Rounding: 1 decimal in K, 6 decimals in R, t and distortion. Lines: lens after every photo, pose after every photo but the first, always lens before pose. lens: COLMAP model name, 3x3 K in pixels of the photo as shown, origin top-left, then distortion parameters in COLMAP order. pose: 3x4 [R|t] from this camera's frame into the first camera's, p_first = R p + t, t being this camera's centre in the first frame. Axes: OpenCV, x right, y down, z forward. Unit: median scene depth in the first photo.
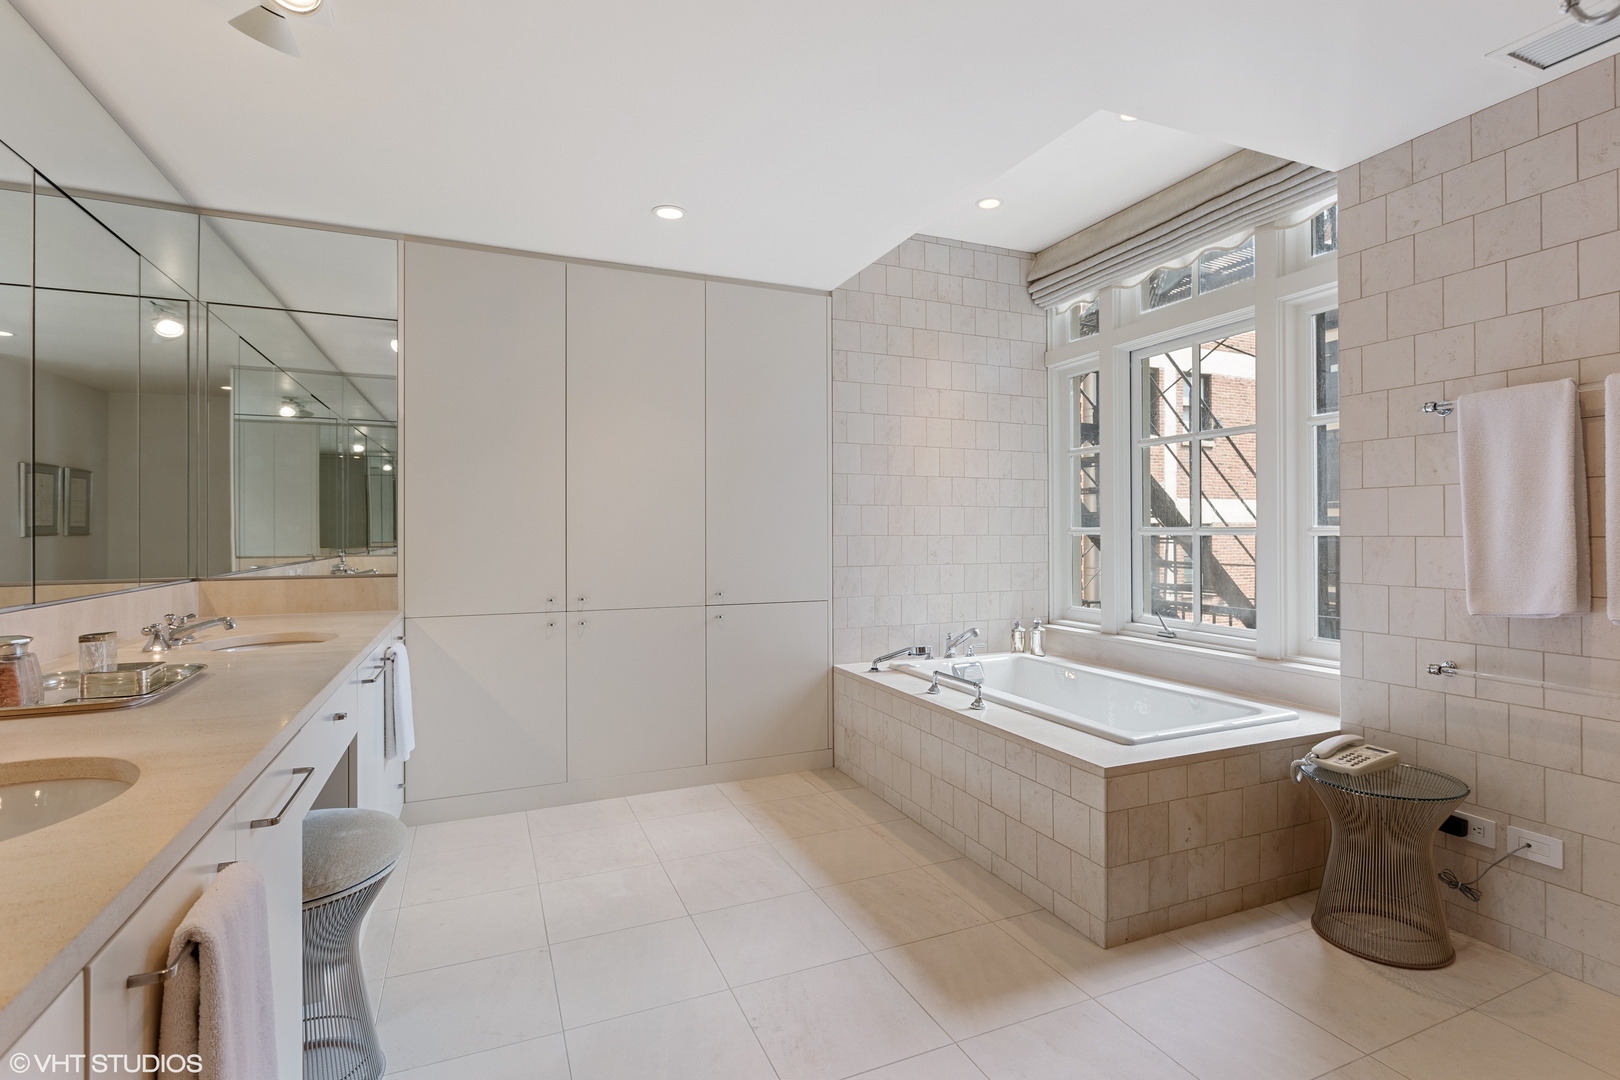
lens RADIAL K [[751.4, 0, 807.6], [0, 751.4, 533.9], [0, 0, 1]] dist [-0.003096, -0.000548]
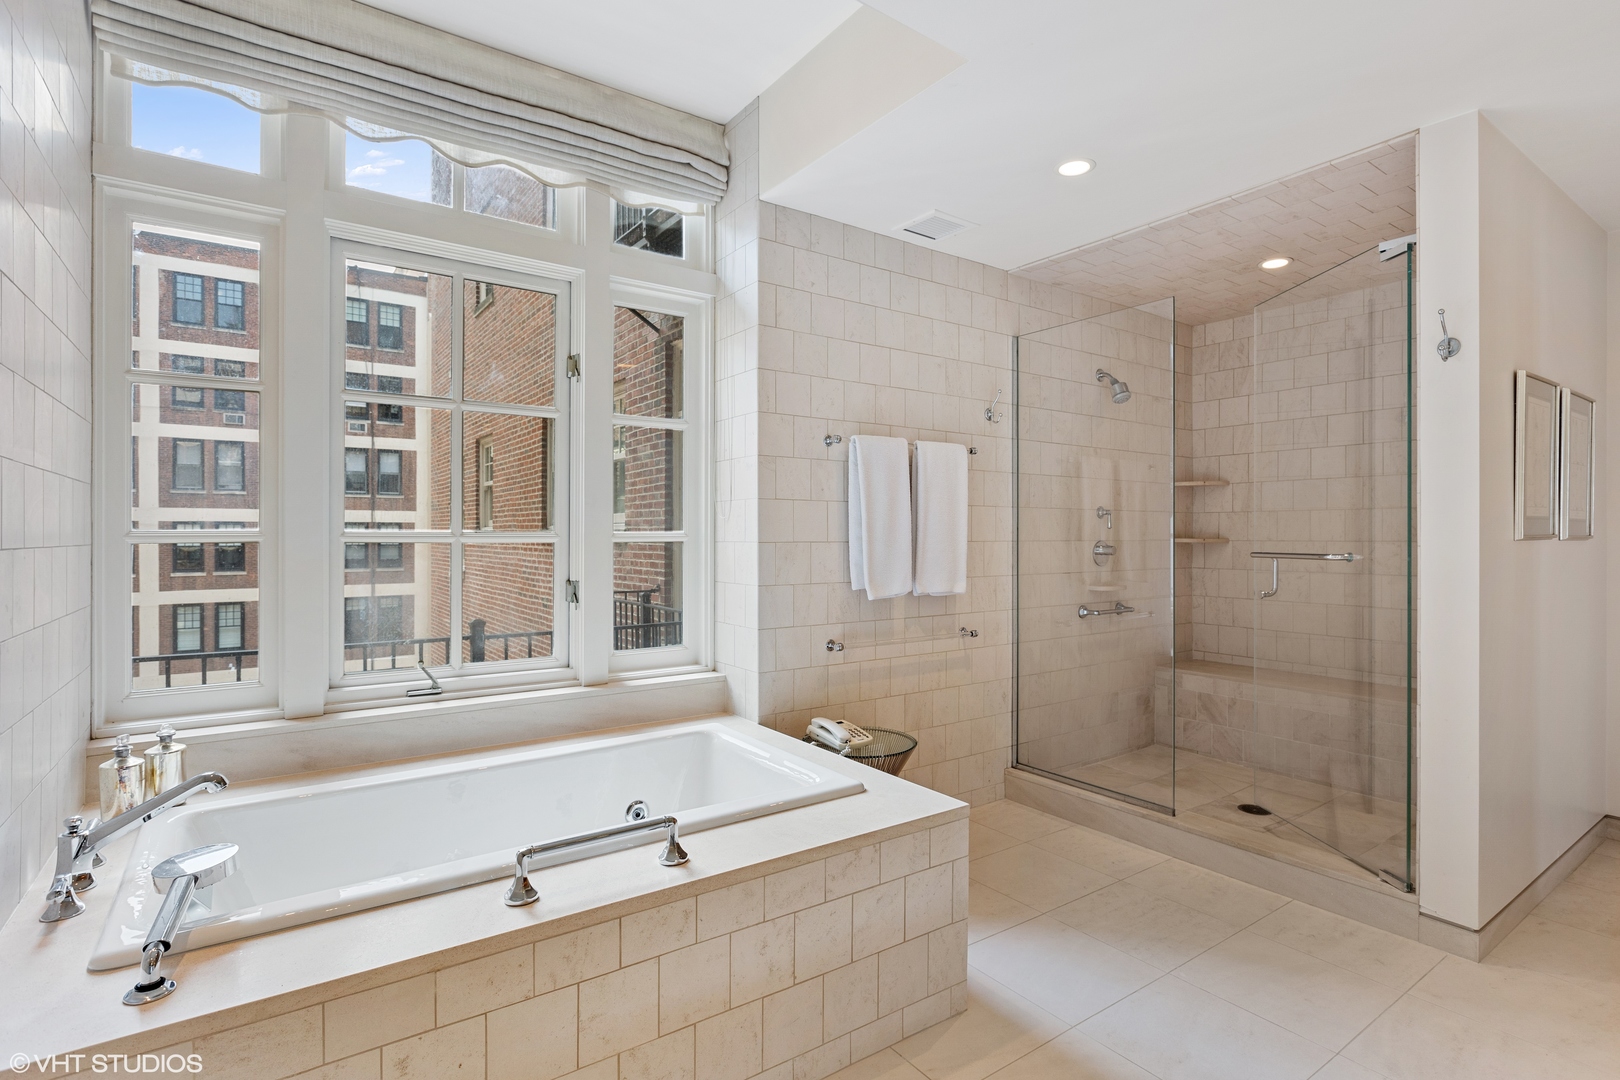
lens RADIAL K [[789.8, 0, 810.0], [0, 789.8, 540.0], [0, 0, 1]] dist [-0.001377, 0.000019]
pose [[-0.201385, -0.001612, 0.979511, -0.355497], [0.004659, 0.999986, 0.002603, -0.002732], [-0.979501, 0.005088, -0.201374, 1.017873]]
